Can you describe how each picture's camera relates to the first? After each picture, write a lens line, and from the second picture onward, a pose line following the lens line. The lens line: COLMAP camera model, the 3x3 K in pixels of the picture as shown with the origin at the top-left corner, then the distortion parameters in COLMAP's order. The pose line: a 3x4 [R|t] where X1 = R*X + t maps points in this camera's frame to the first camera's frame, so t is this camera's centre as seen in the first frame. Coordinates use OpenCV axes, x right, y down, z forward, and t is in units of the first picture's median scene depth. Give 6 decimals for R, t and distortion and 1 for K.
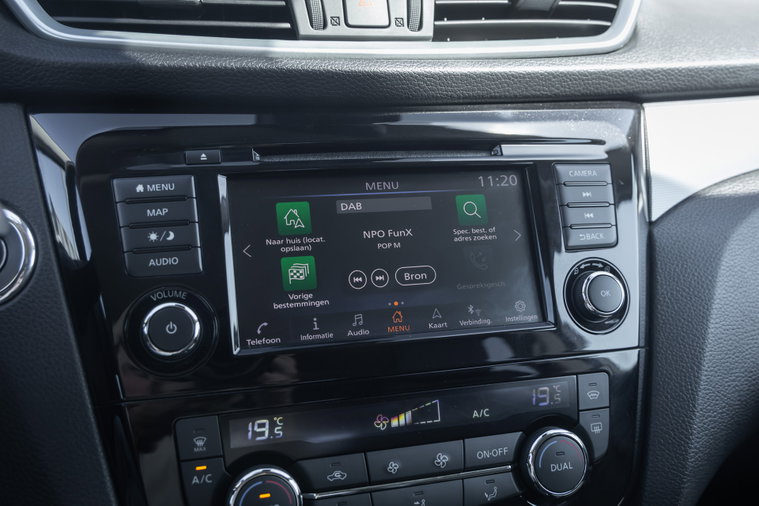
lens RADIAL K [[756.6, 0, 387.5], [0, 756.6, 257.9], [0, 0, 1]] dist [0.022762, 0.000000]
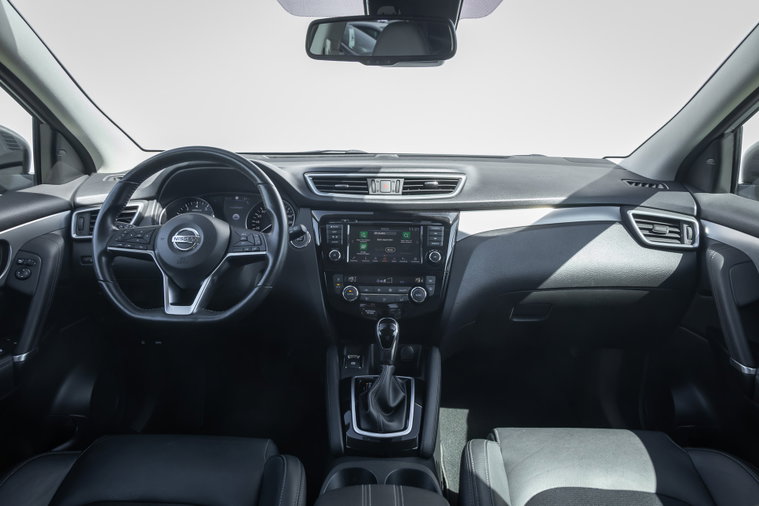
lens RADIAL K [[547.6, 0, 385.5], [0, 547.6, 254.8], [0, 0, 1]] dist [0.006379, 0.001442]
pose [[0.958925, 0.052251, -0.278808, 0.898681], [-0.076177, 0.994218, -0.075677, 0.295874], [0.273241, 0.093808, 0.957361, -2.030351]]
